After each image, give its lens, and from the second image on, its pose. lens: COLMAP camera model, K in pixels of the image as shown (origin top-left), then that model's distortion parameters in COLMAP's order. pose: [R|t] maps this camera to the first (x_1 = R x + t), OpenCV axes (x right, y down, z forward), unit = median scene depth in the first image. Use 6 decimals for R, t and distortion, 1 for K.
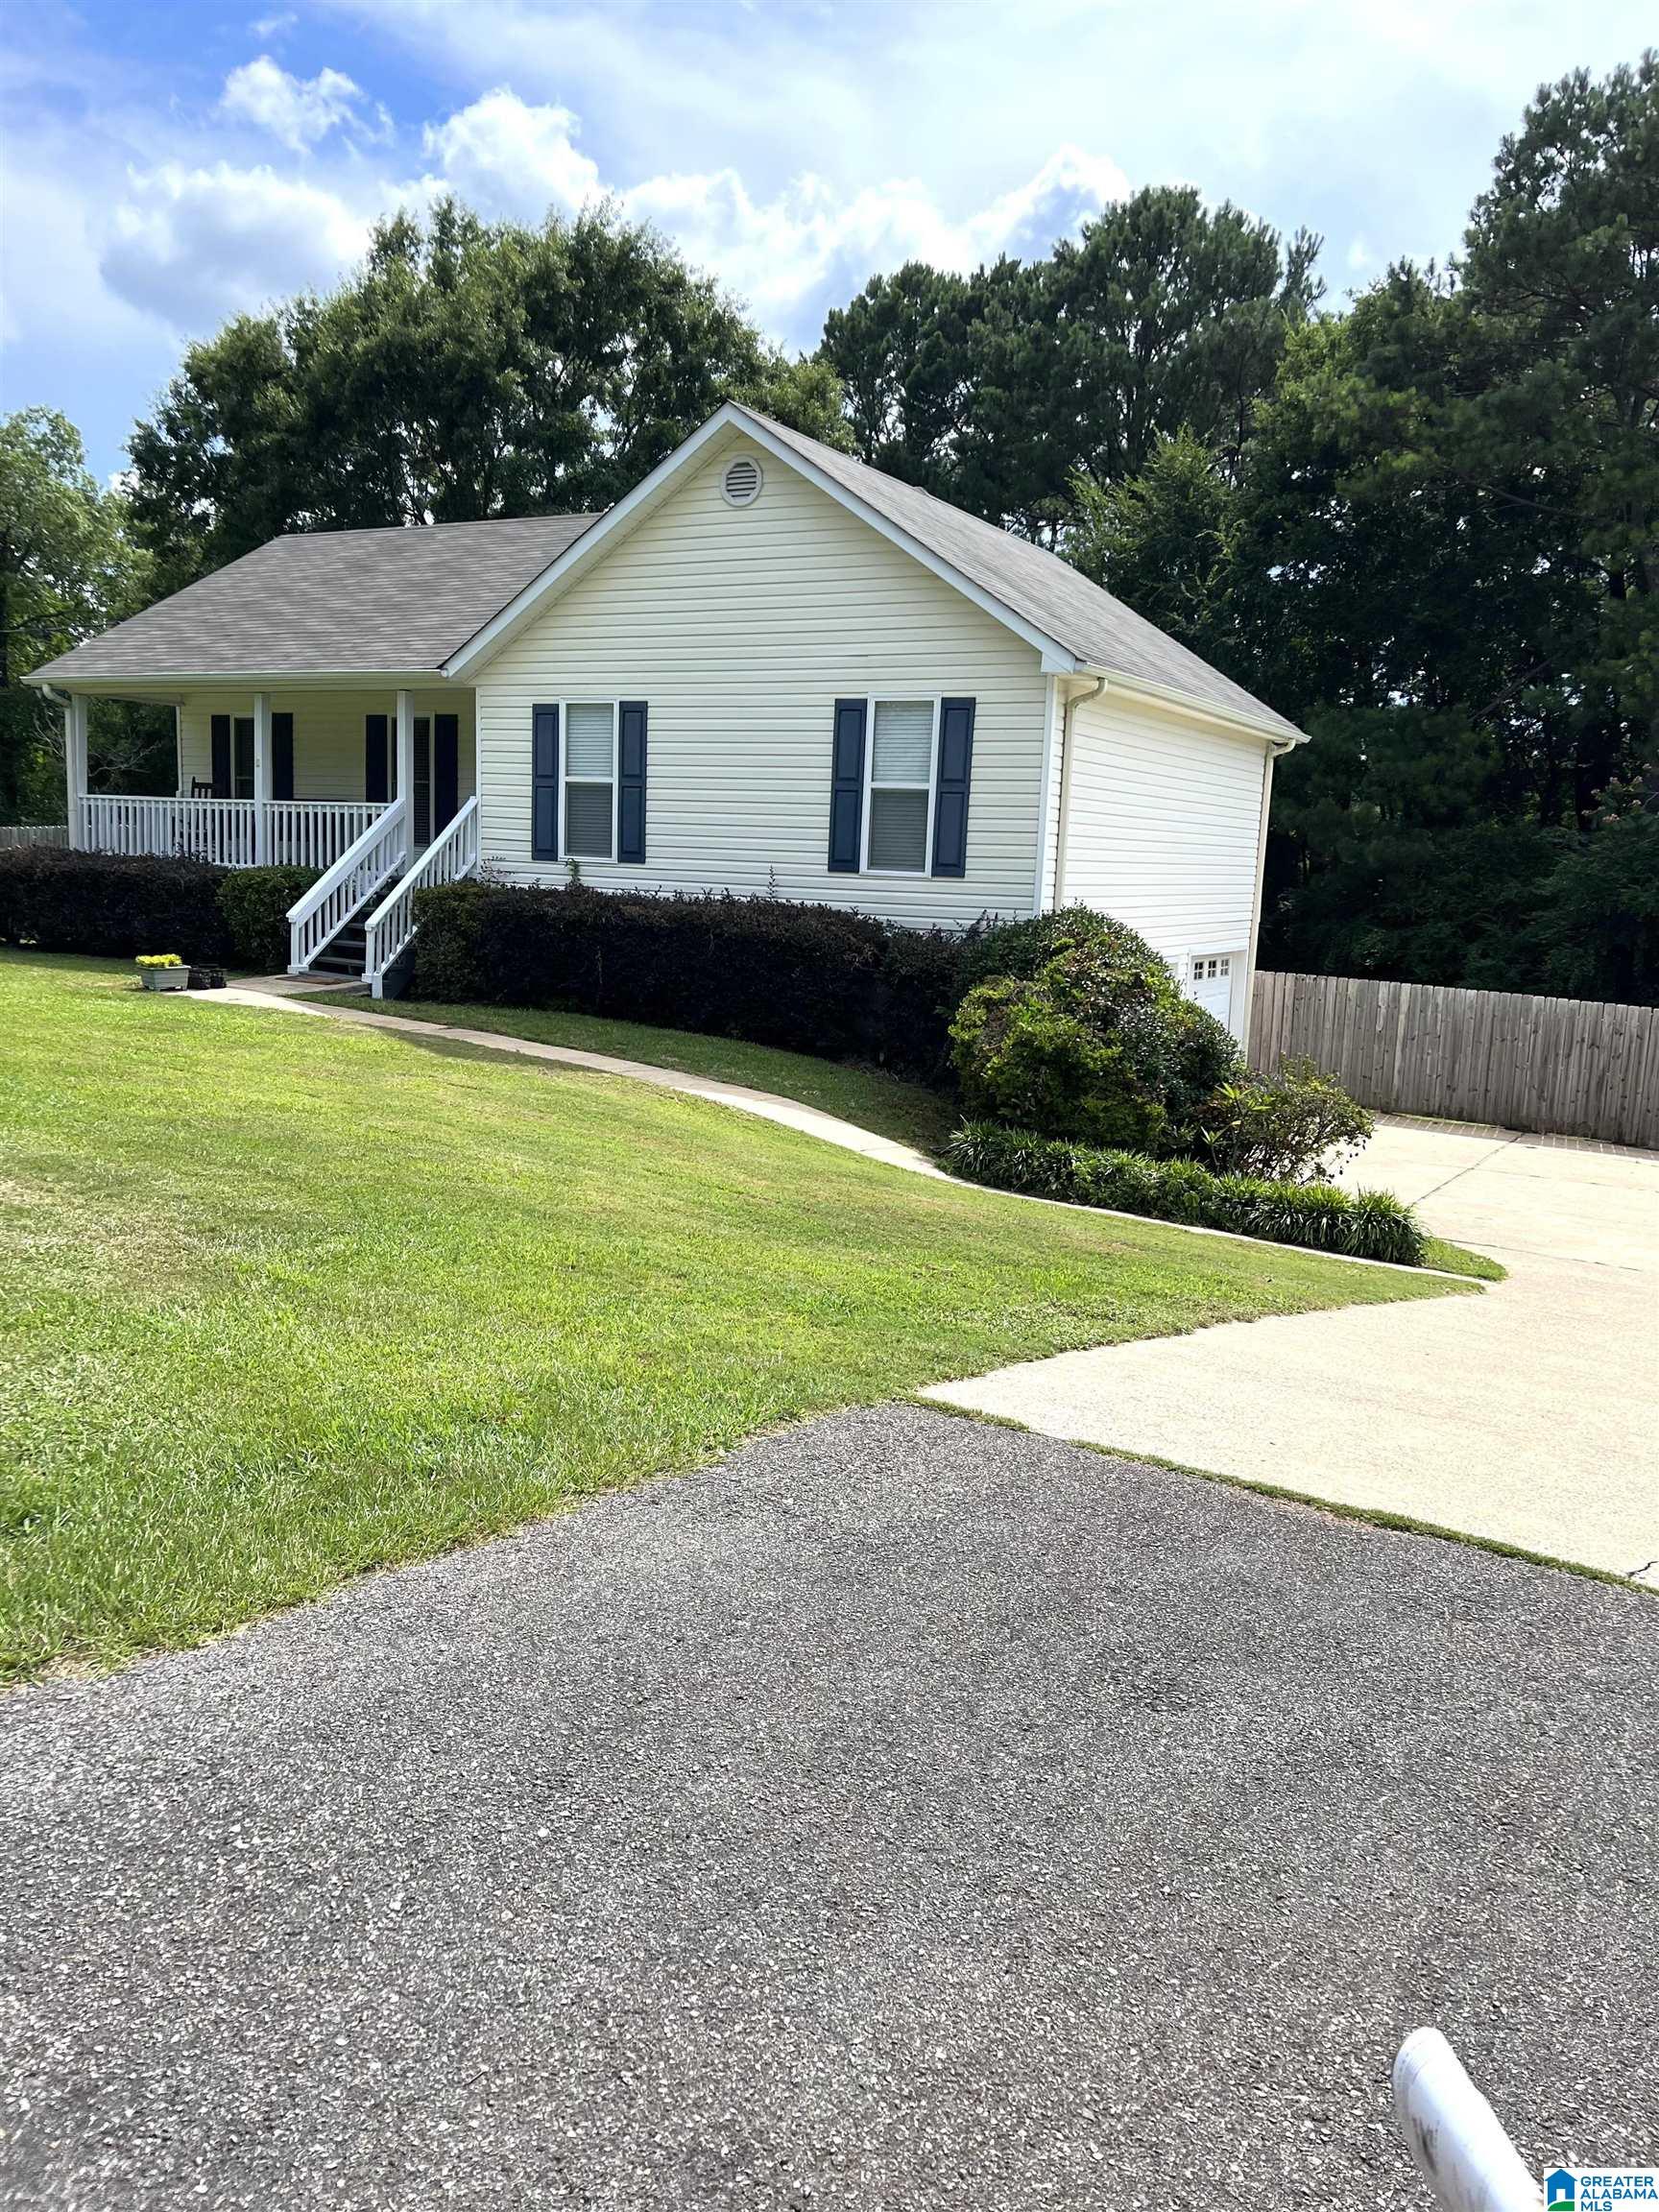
lens RADIAL K [[1691.9, 0, 824.9], [0, 1691.9, 1098.0], [0, 0, 1]] dist [0.005166, -0.014270]
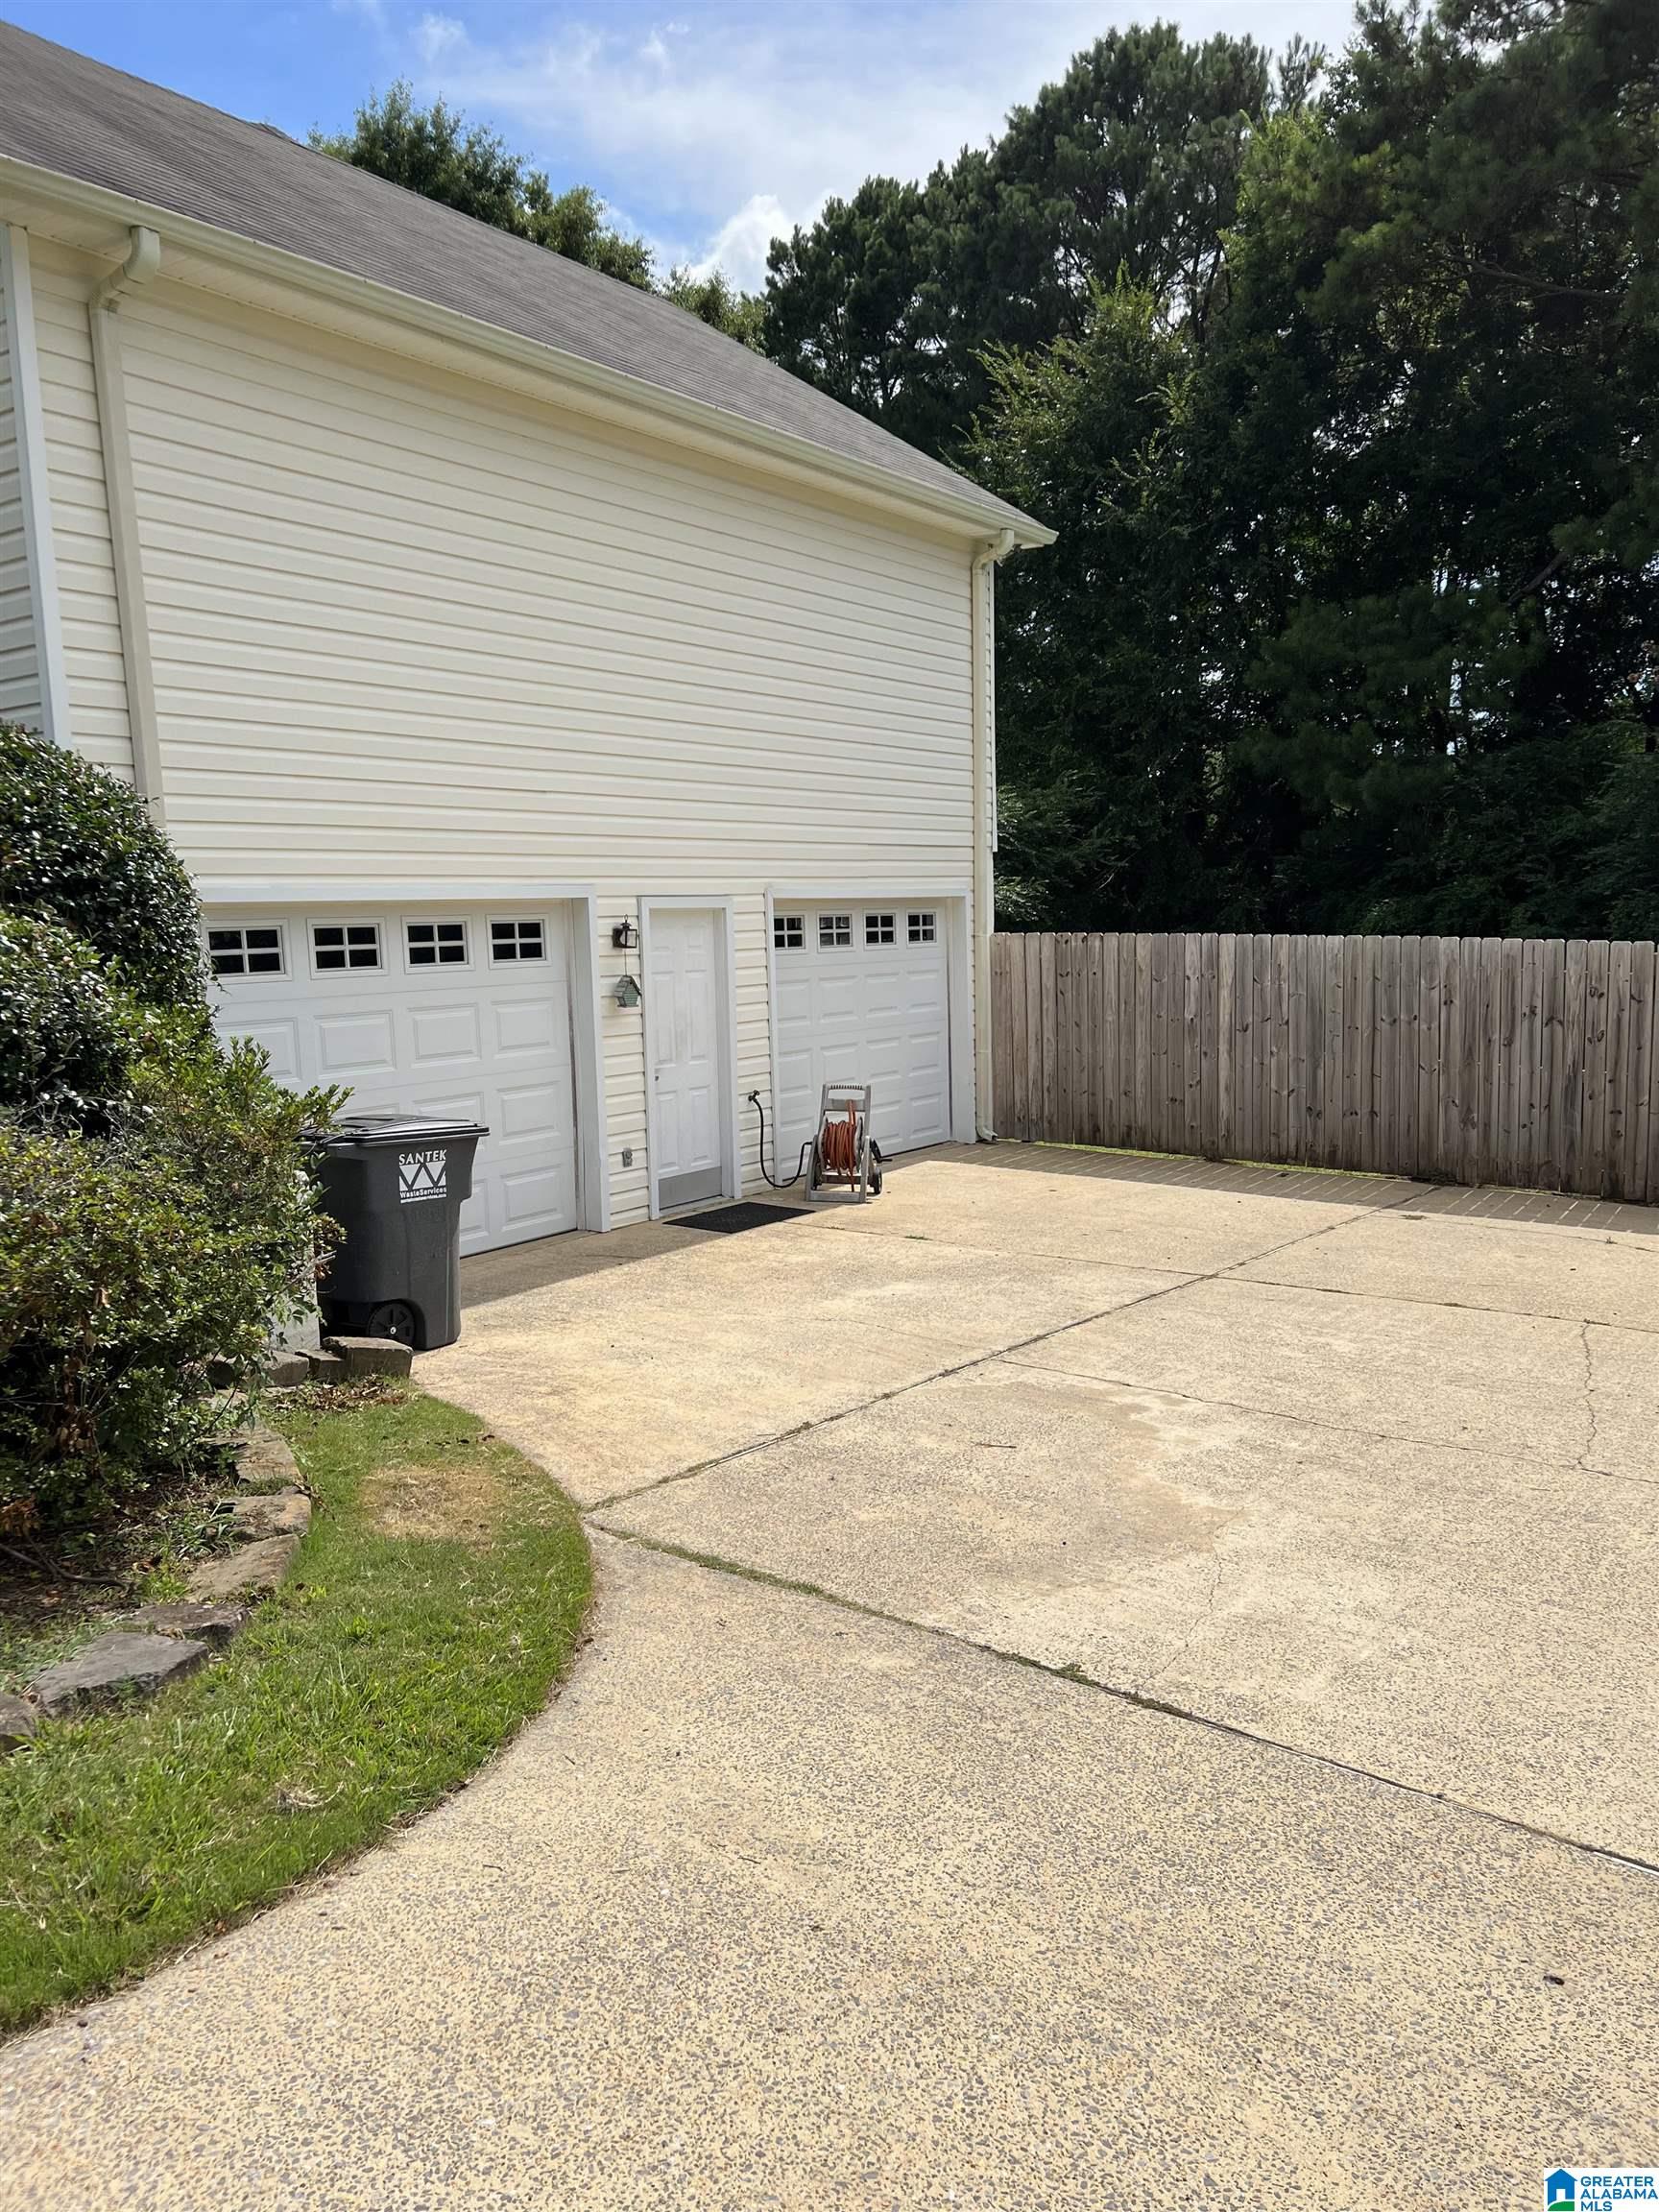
lens RADIAL K [[1691.9, 0, 834.8], [0, 1691.9, 1120.0], [0, 0, 1]] dist [0.005166, -0.014270]
pose [[0.992515, -0.051977, -0.110510, 0.268447], [0.049650, 0.998485, -0.023709, 0.002143], [0.111575, 0.018045, 0.993592, 0.412292]]
